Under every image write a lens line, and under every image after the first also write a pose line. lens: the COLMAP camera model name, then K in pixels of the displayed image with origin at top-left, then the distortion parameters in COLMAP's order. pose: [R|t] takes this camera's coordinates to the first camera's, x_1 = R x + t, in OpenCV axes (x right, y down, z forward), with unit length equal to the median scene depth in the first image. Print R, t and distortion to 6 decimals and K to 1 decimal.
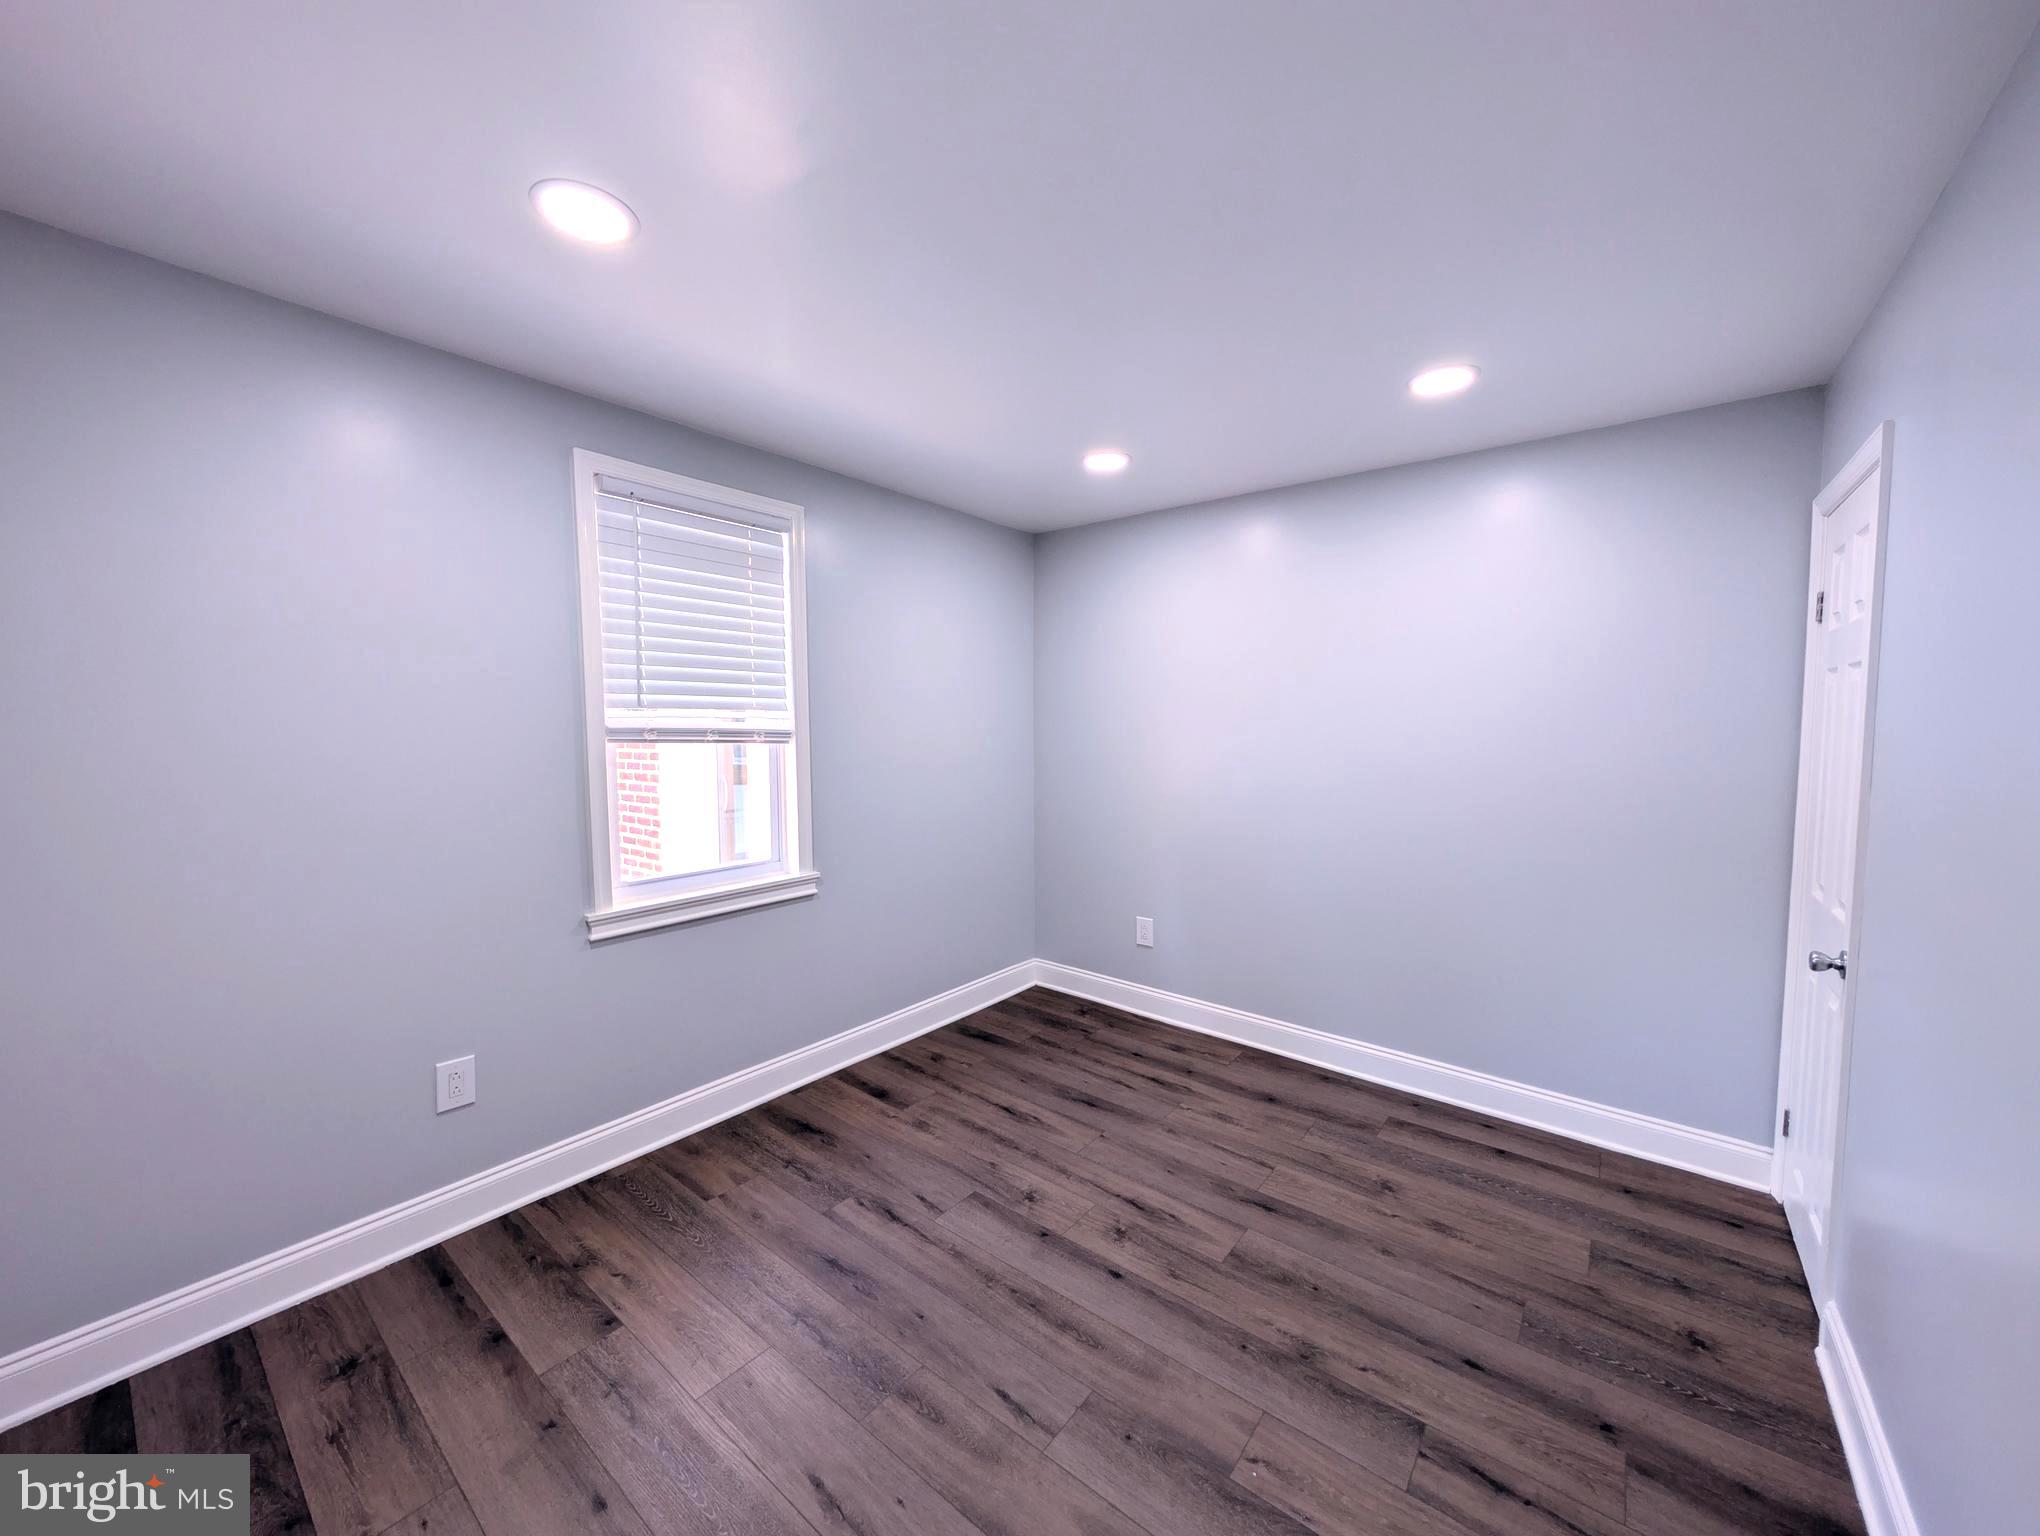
lens RADIAL K [[774.3, 0, 1028.0], [0, 774.3, 768.2], [0, 0, 1]] dist [-0.002928, 0.000811]
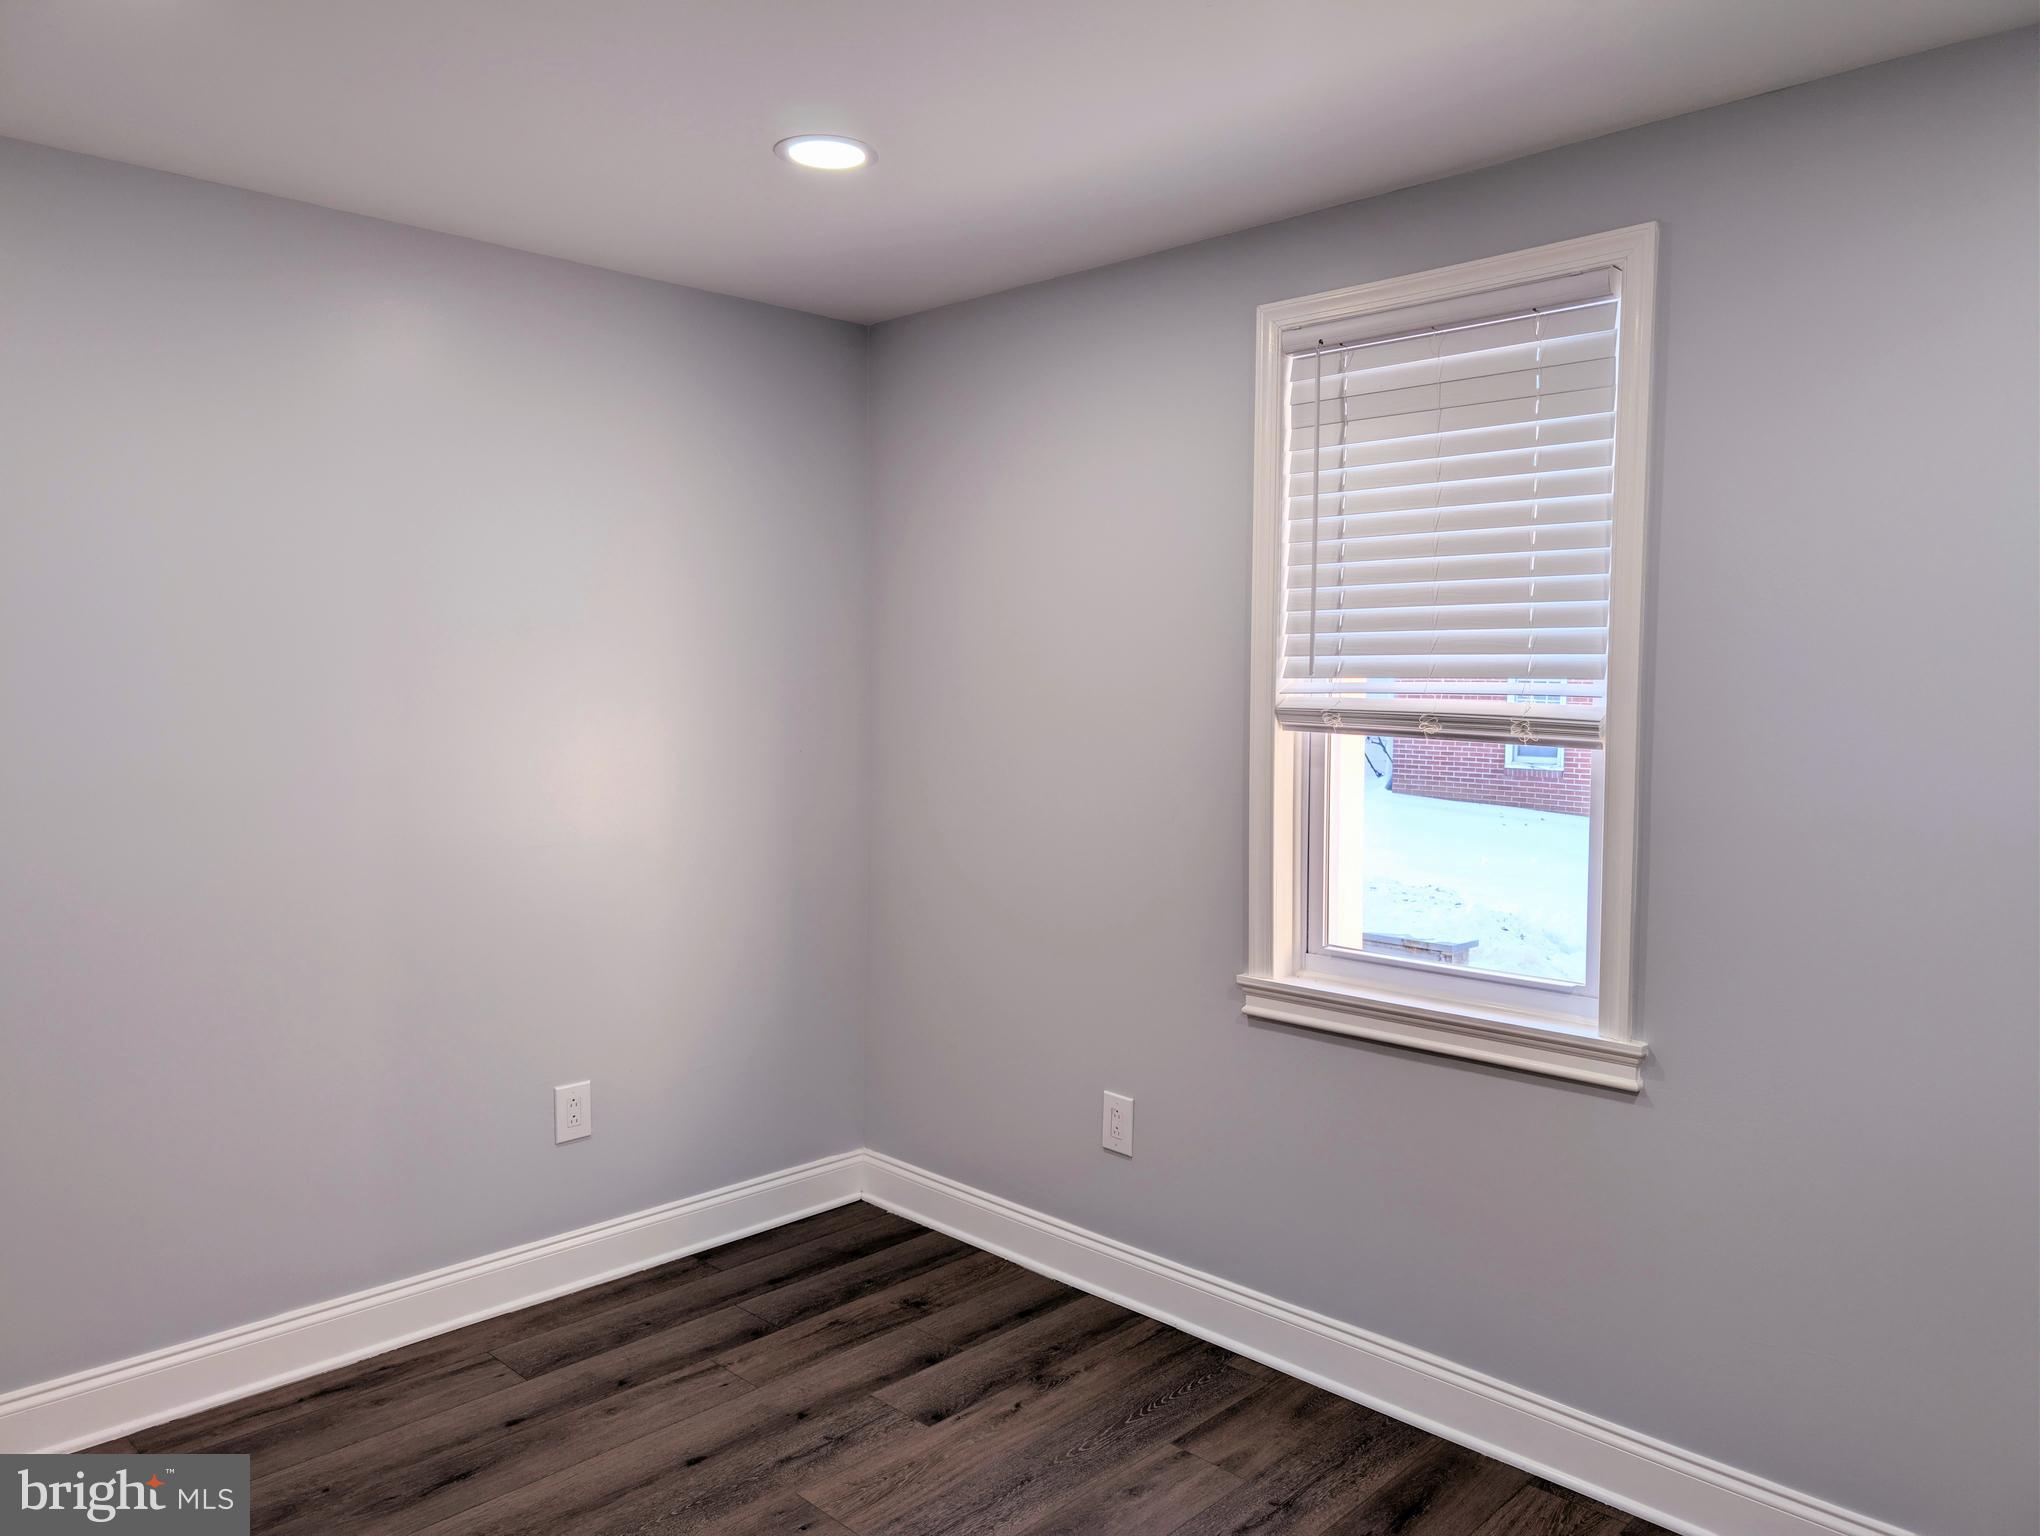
lens RADIAL K [[1456.9, 0, 1025.1], [0, 1456.9, 768.0], [0, 0, 1]] dist [0.016038, -0.013951]
pose [[-0.112848, 0.050786, -0.992314, 0.731204], [-0.071083, 0.995721, 0.059044, -0.057828], [0.991066, 0.077200, -0.108755, 0.915039]]
